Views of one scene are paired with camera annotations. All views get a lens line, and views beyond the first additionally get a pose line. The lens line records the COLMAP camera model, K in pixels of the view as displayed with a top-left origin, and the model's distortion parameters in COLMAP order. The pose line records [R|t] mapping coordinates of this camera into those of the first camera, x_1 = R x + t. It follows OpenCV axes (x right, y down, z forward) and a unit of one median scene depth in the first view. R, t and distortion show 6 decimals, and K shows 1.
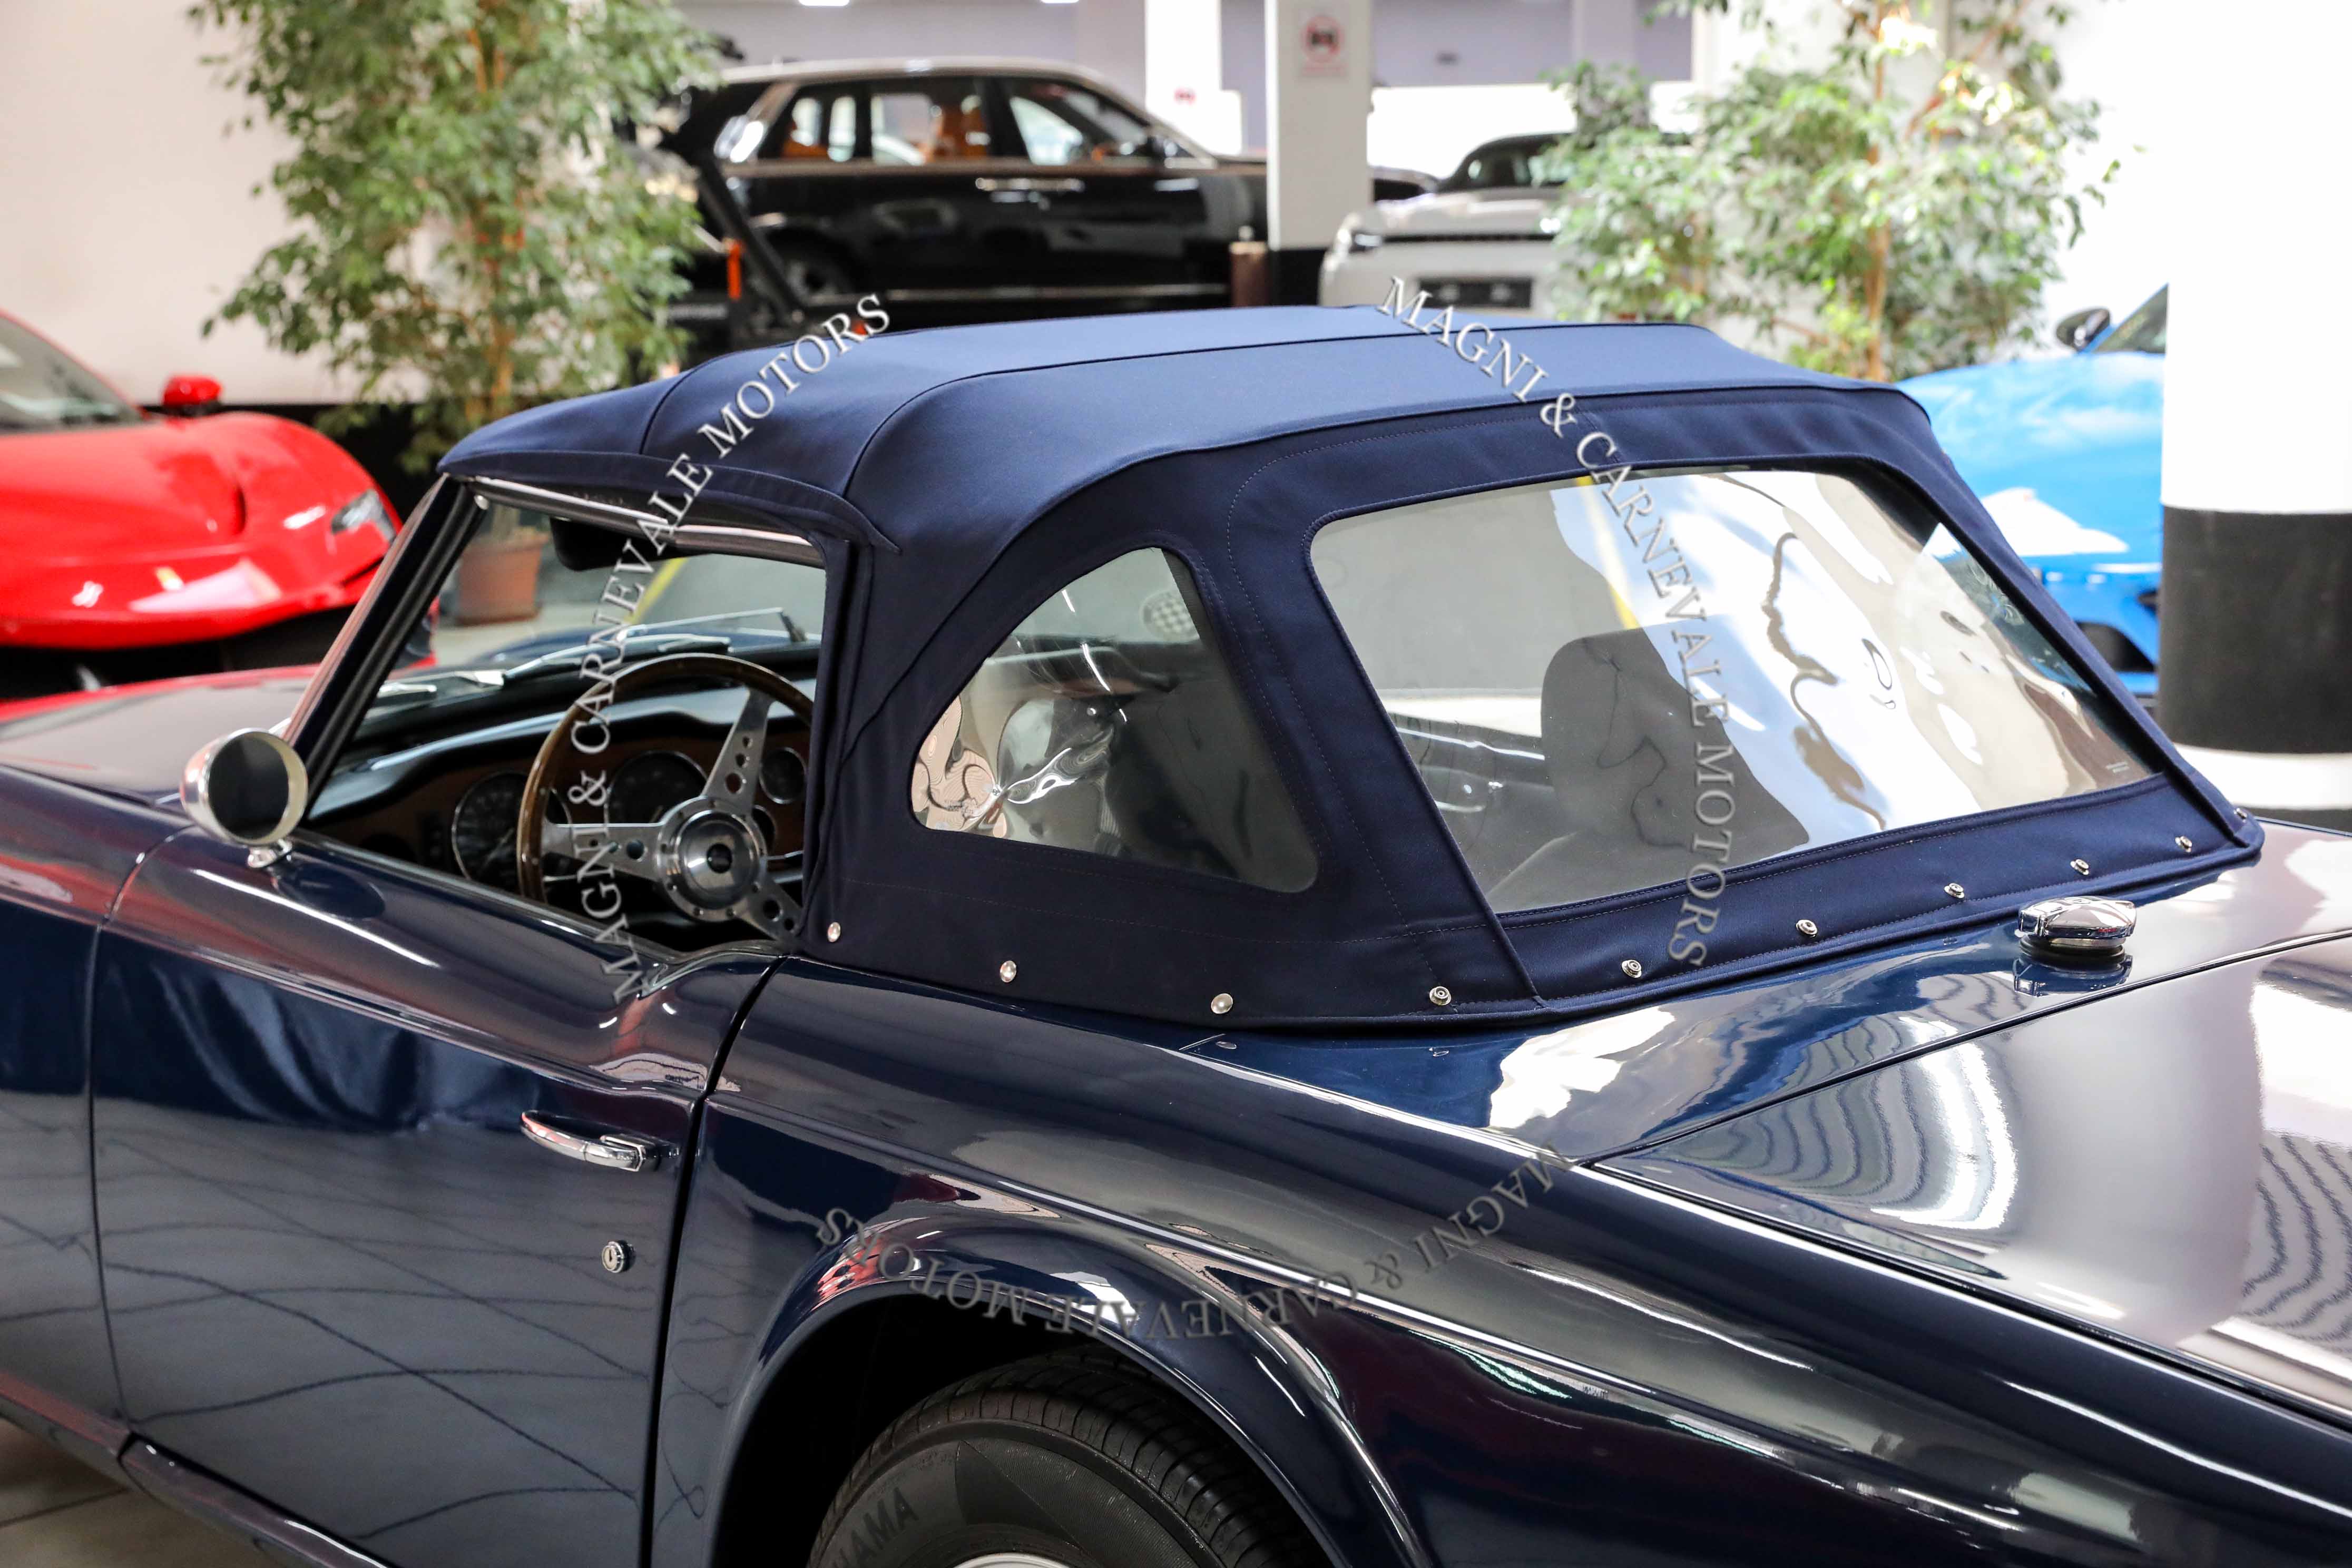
lens RADIAL K [[3456.0, 0, 1186.9], [0, 3456.0, 777.2], [0, 0, 1]] dist [0.090349, 0.000000]
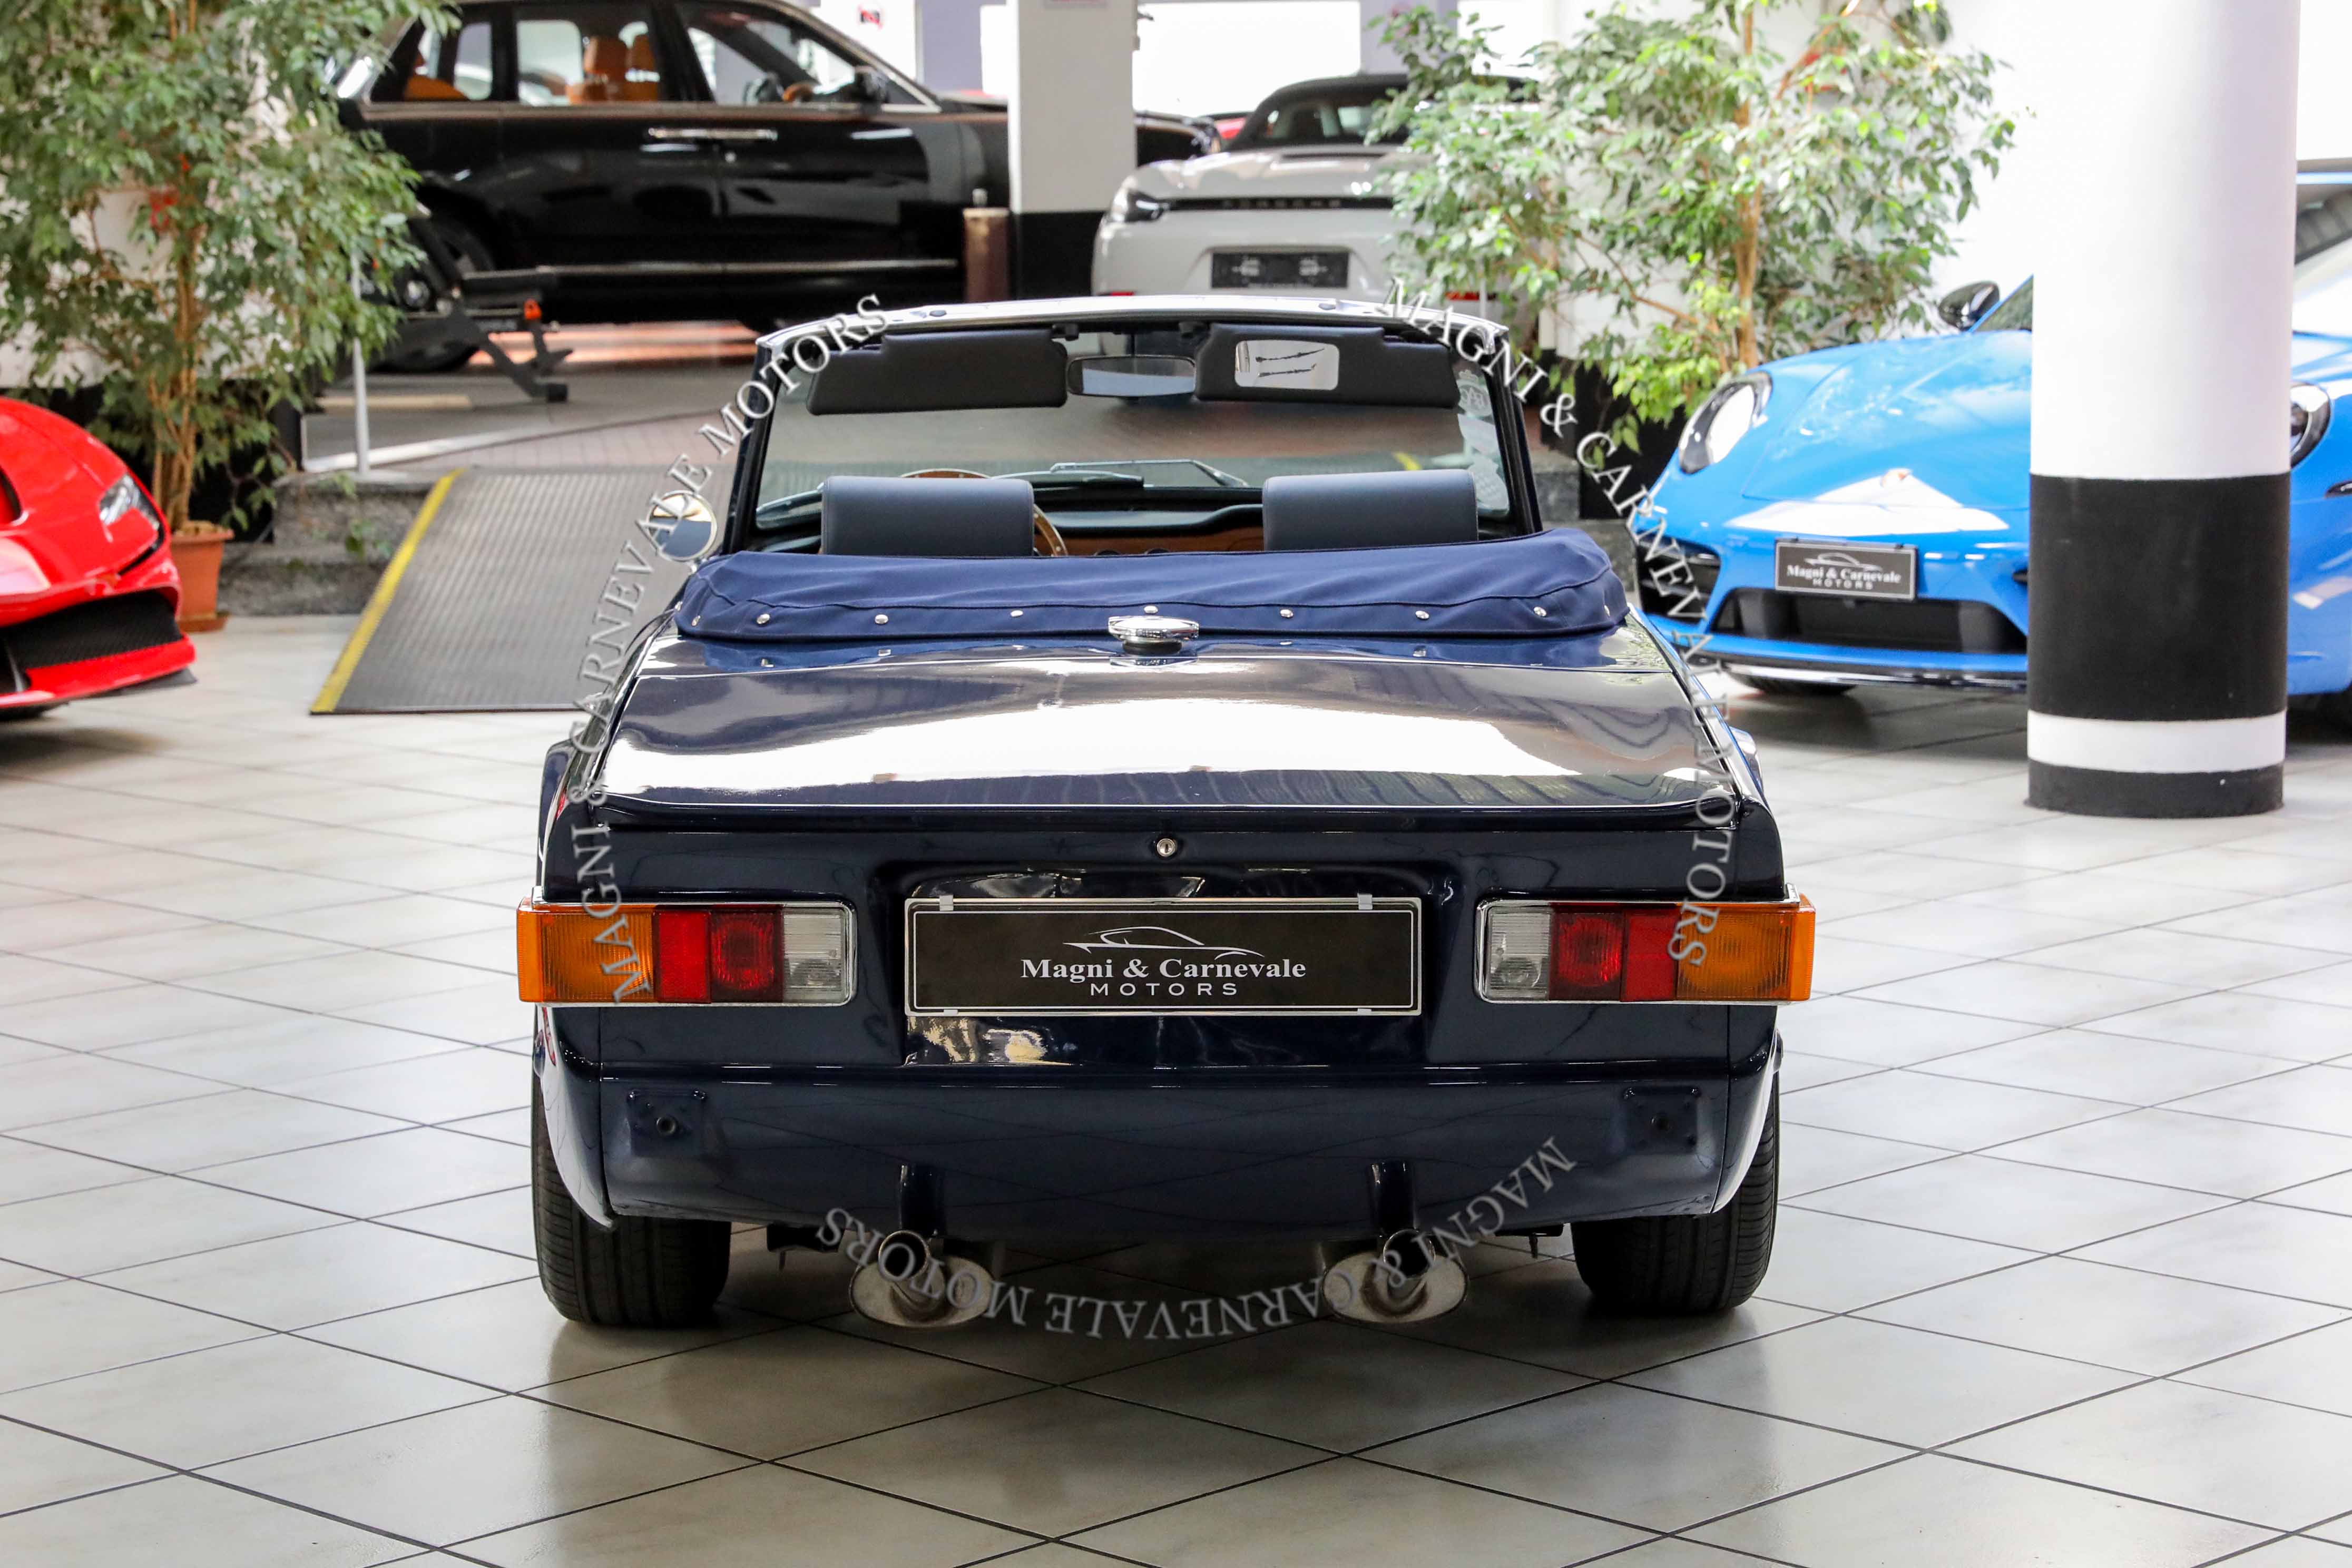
lens RADIAL K [[4808.8, 0, 1130.6], [0, 4808.8, 757.8], [0, 0, 1]] dist [0.185722, 0.000000]
pose [[0.997785, -0.005245, 0.066320, -0.045163], [0.007793, 0.999239, -0.038219, 0.034419], [-0.066069, 0.038651, 0.997066, -0.234402]]
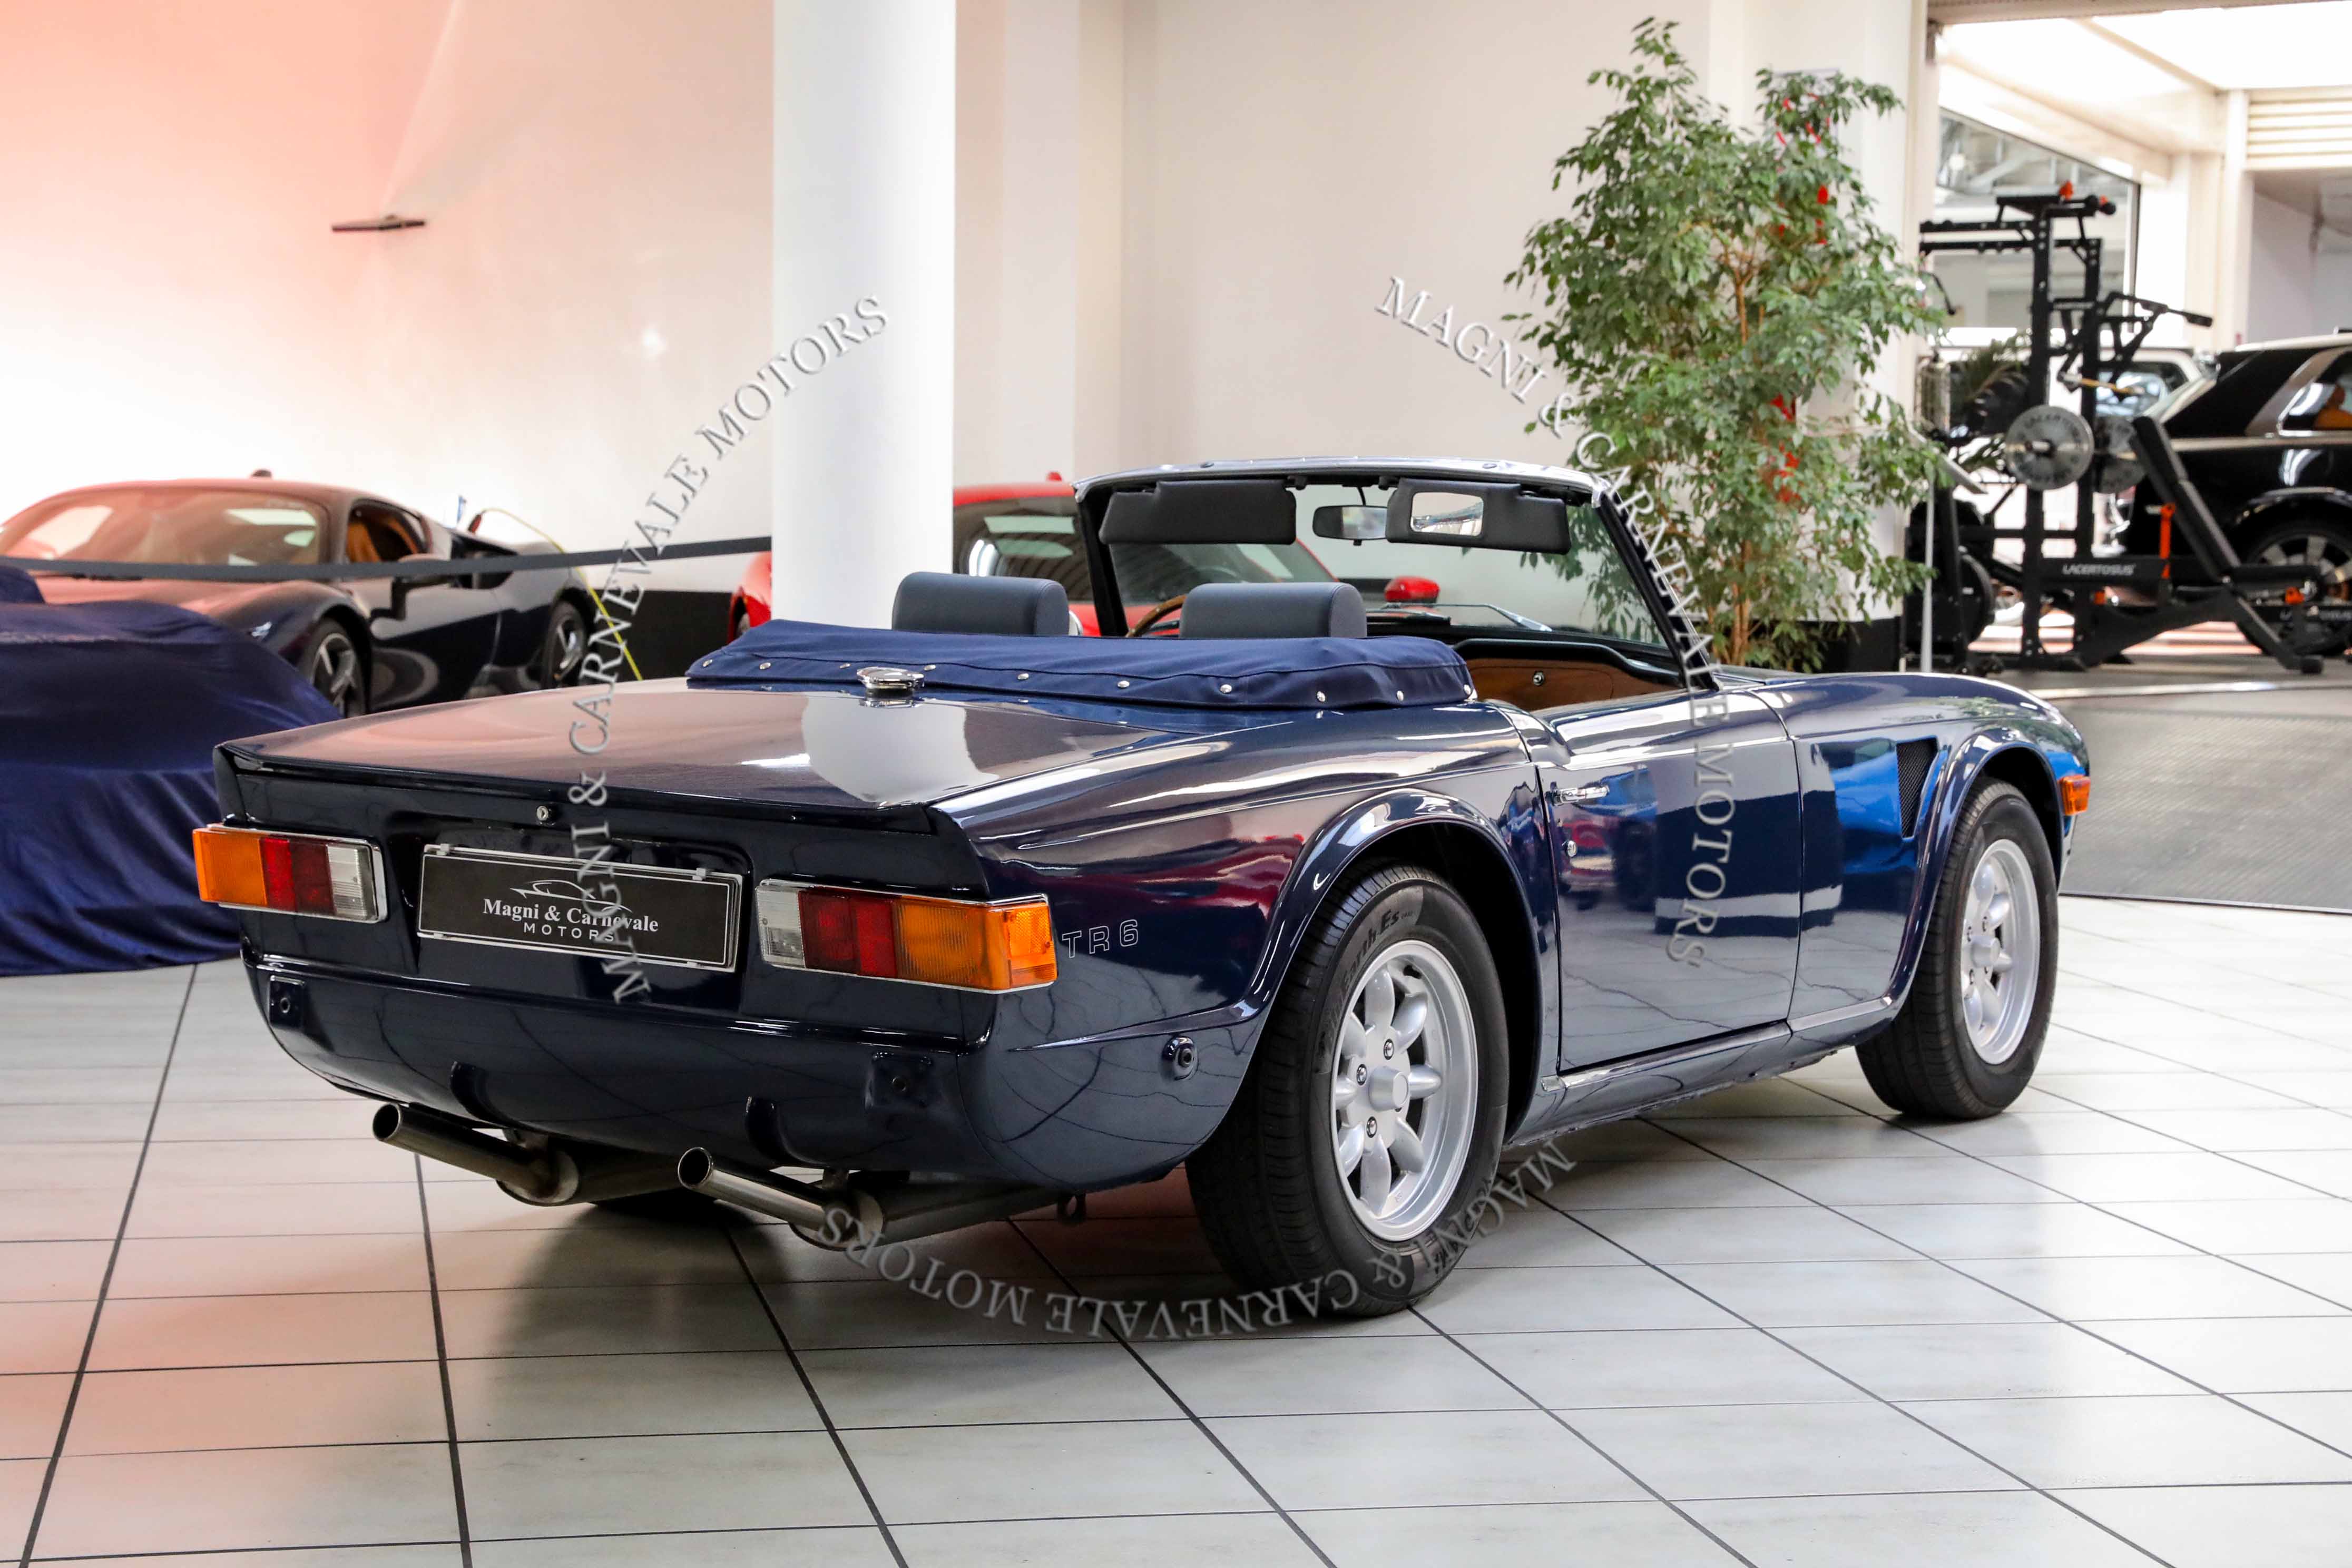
lens RADIAL K [[3849.1, 0, 1166.3], [0, 3849.1, 792.8], [0, 0, 1]] dist [0.028255, 0.000000]
pose [[0.873387, 0.063211, -0.482907, 0.244734], [-0.106309, 0.992375, -0.062372, 0.042813], [0.475282, 0.105813, 0.873447, -0.151406]]
